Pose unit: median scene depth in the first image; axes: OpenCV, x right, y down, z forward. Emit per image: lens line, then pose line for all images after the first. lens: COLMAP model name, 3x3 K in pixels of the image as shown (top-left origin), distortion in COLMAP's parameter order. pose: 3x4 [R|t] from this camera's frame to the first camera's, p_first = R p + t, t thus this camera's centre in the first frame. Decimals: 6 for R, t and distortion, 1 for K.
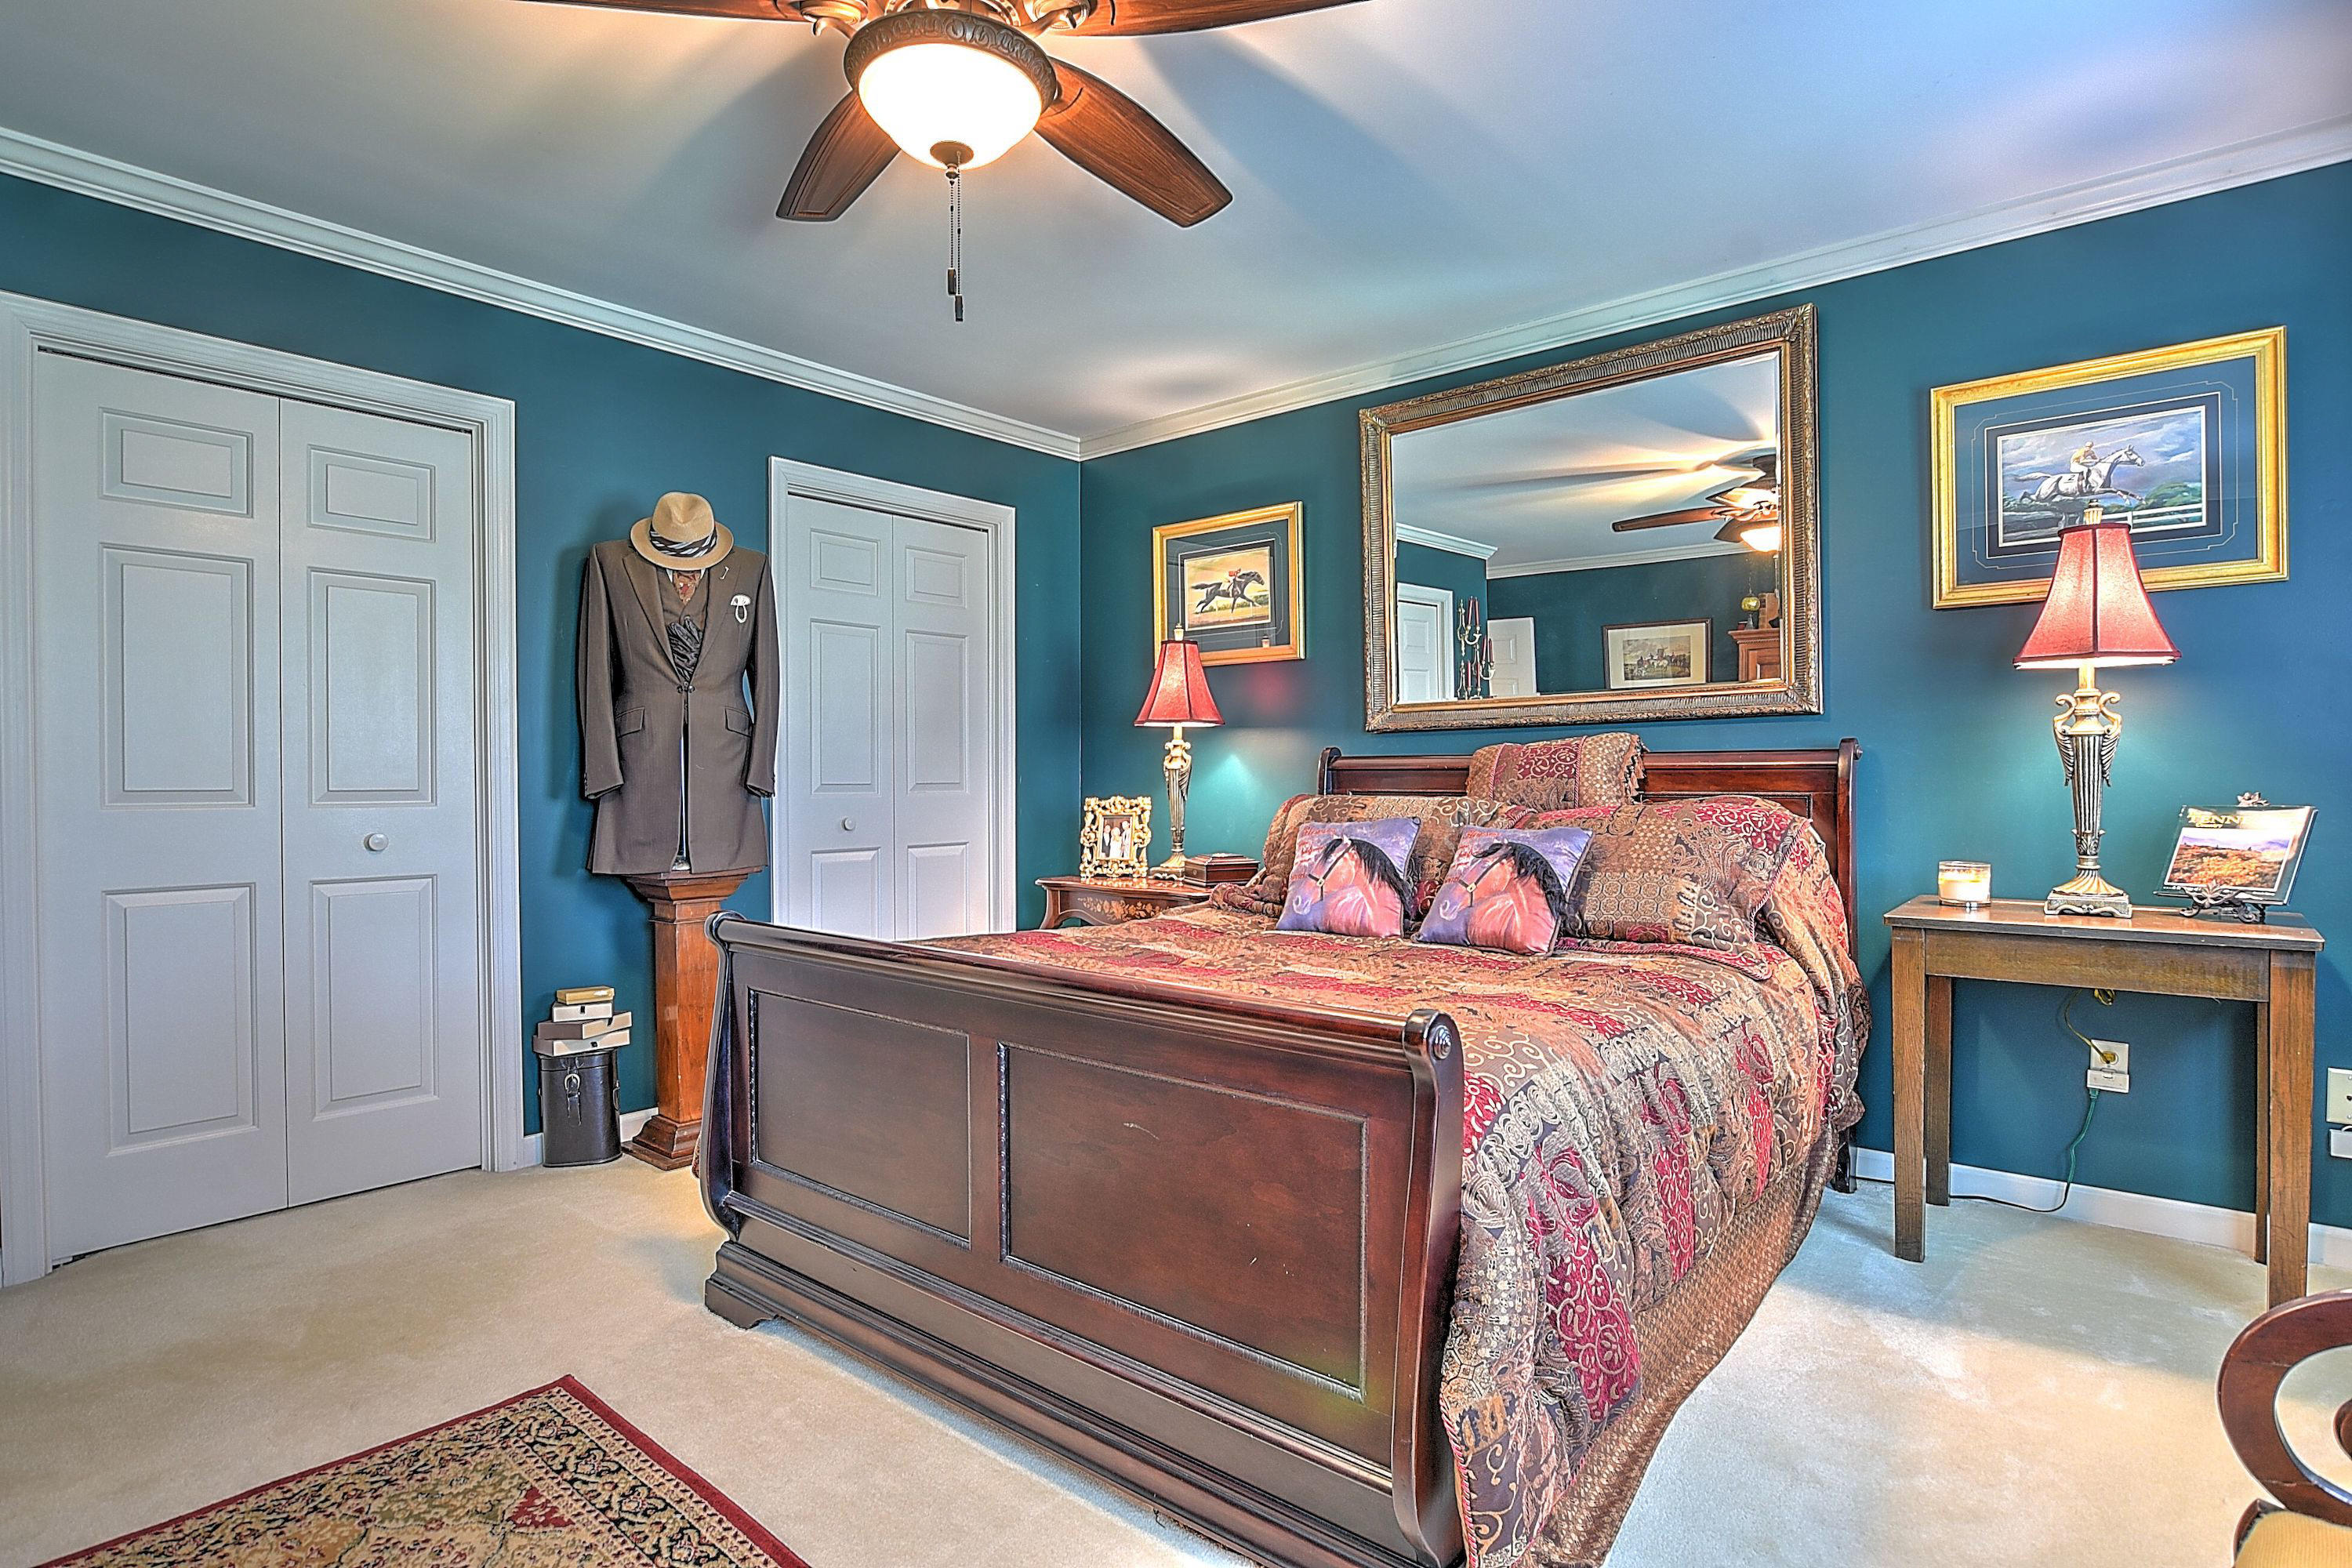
lens RADIAL K [[1208.2, 0, 1108.8], [0, 1208.2, 771.5], [0, 0, 1]] dist [-0.023904, 0.003397]
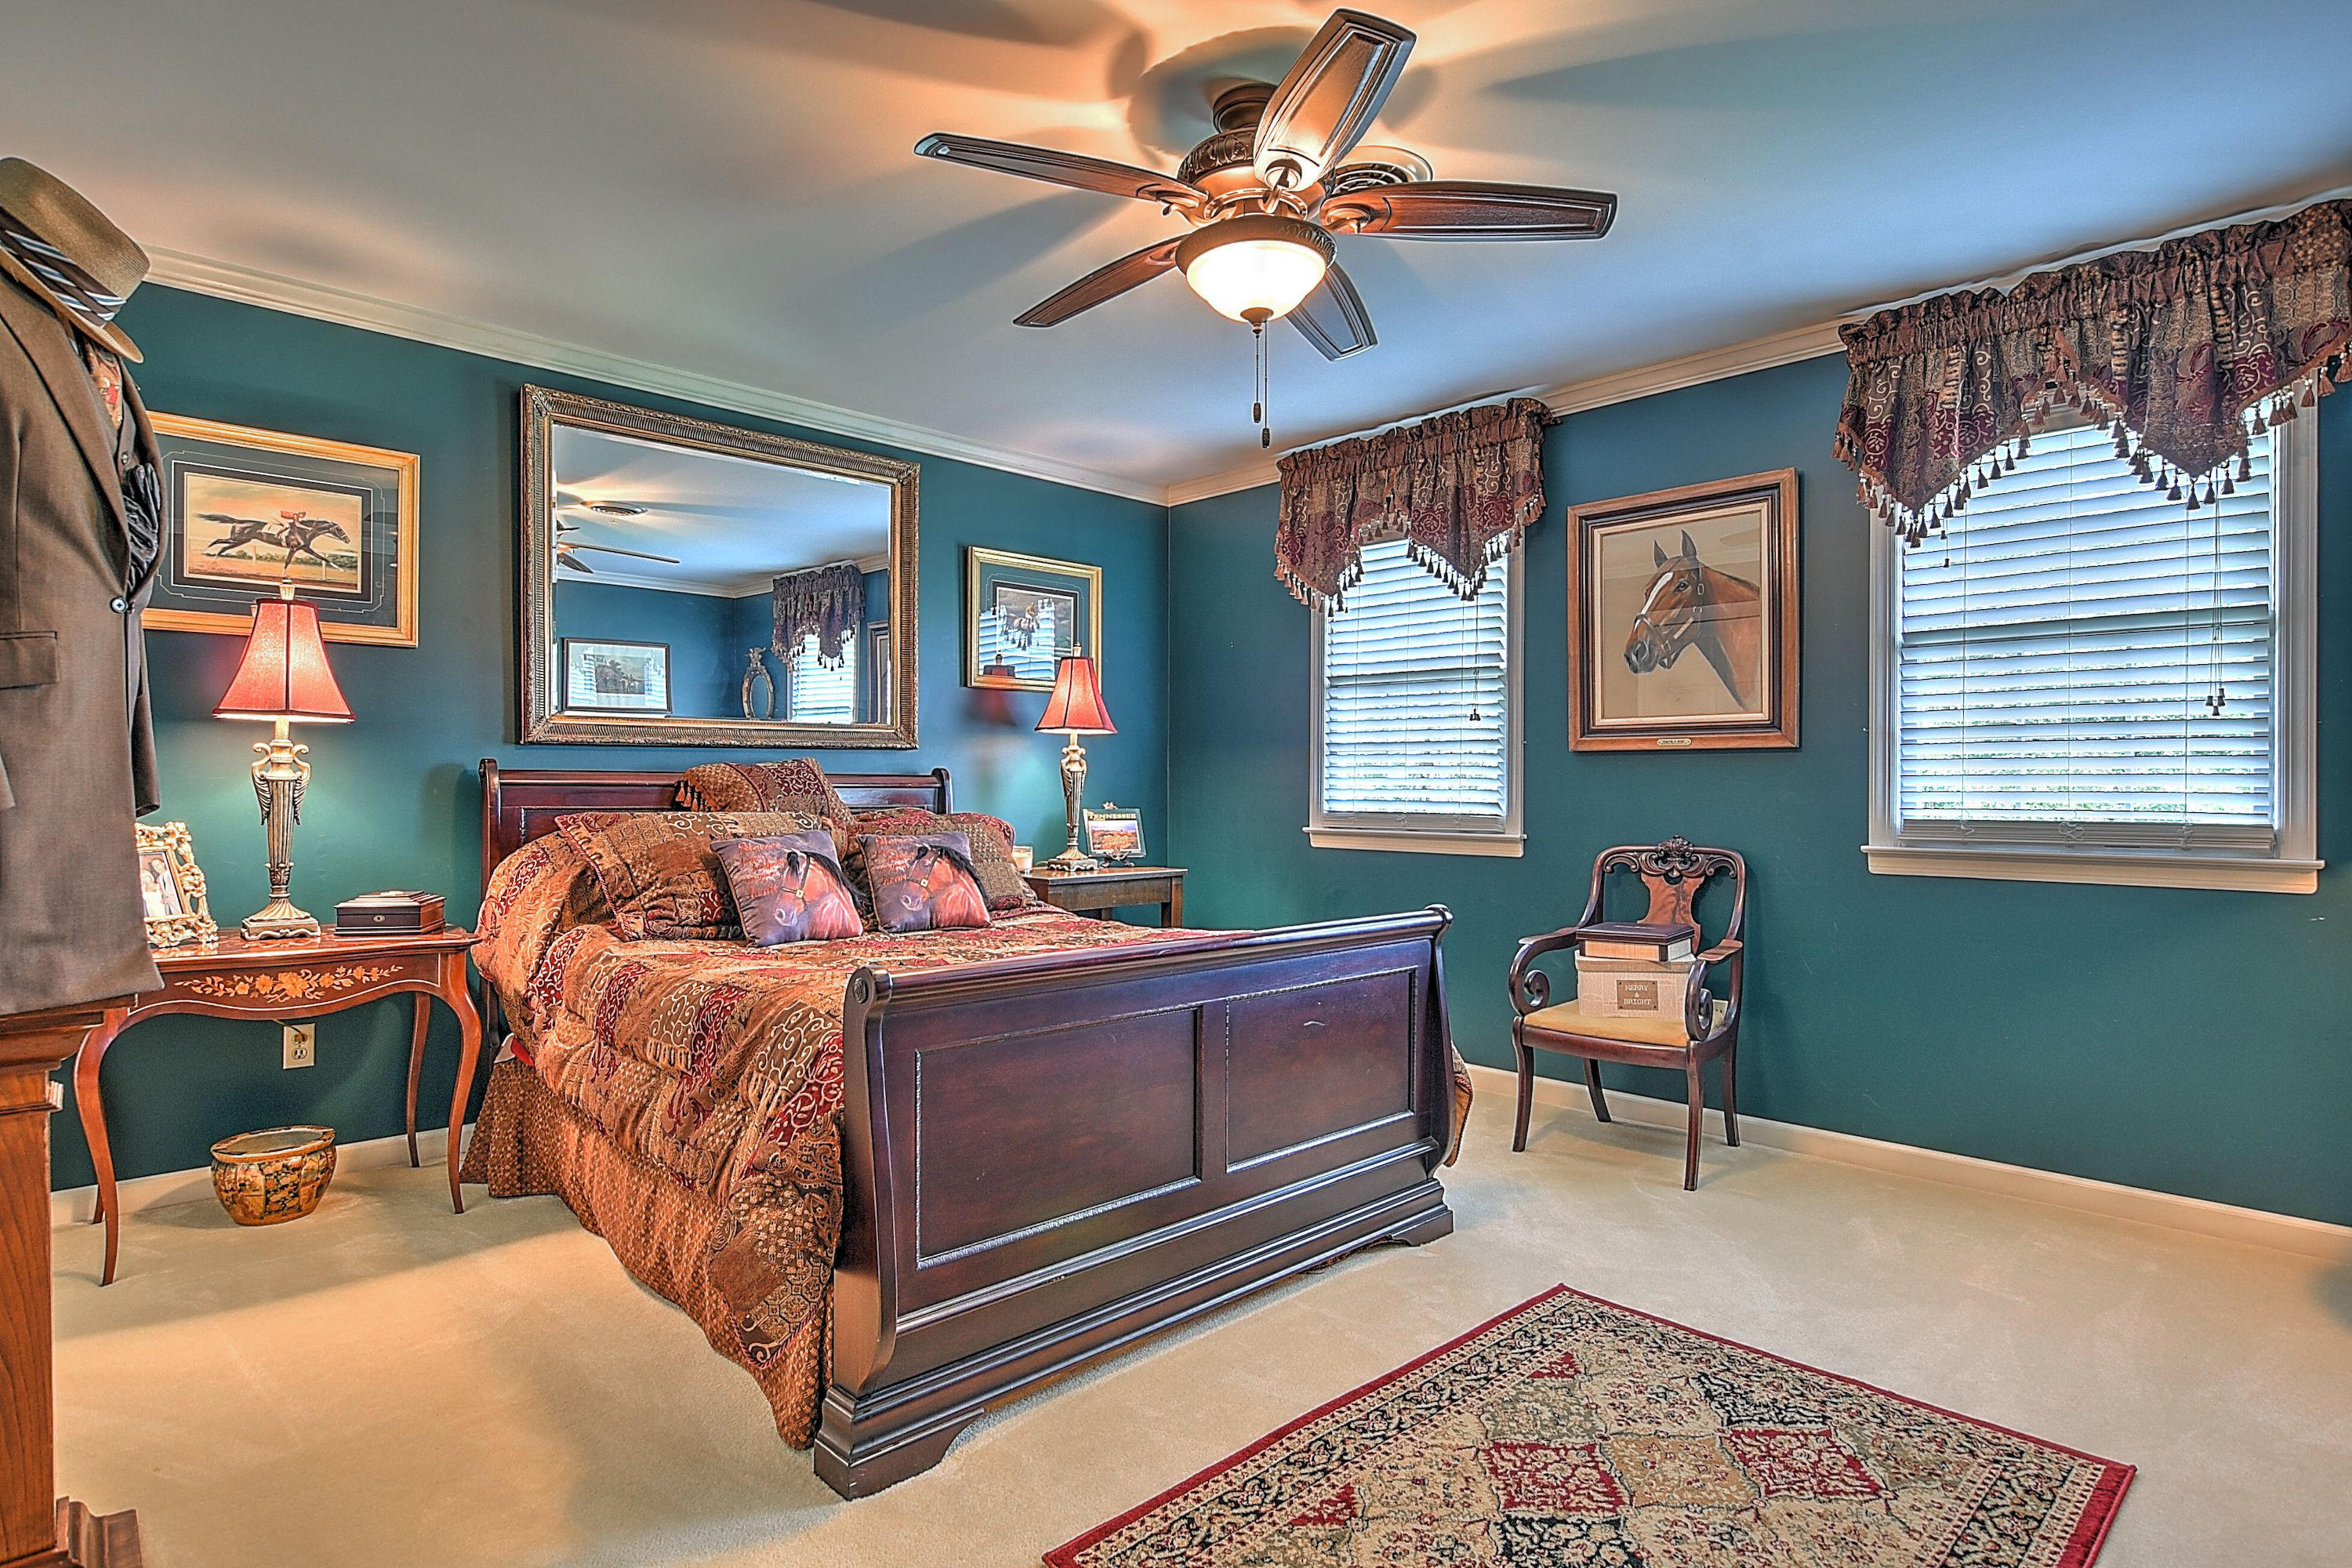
lens RADIAL K [[1208.2, 0, 1185.6], [0, 1208.2, 785.8], [0, 0, 1]] dist [-0.023904, 0.003397]
pose [[0.076207, 0.017945, 0.996931, -0.577075], [0.002160, 0.999833, -0.018162, 0.014829], [-0.997090, 0.003538, 0.076155, 0.403521]]
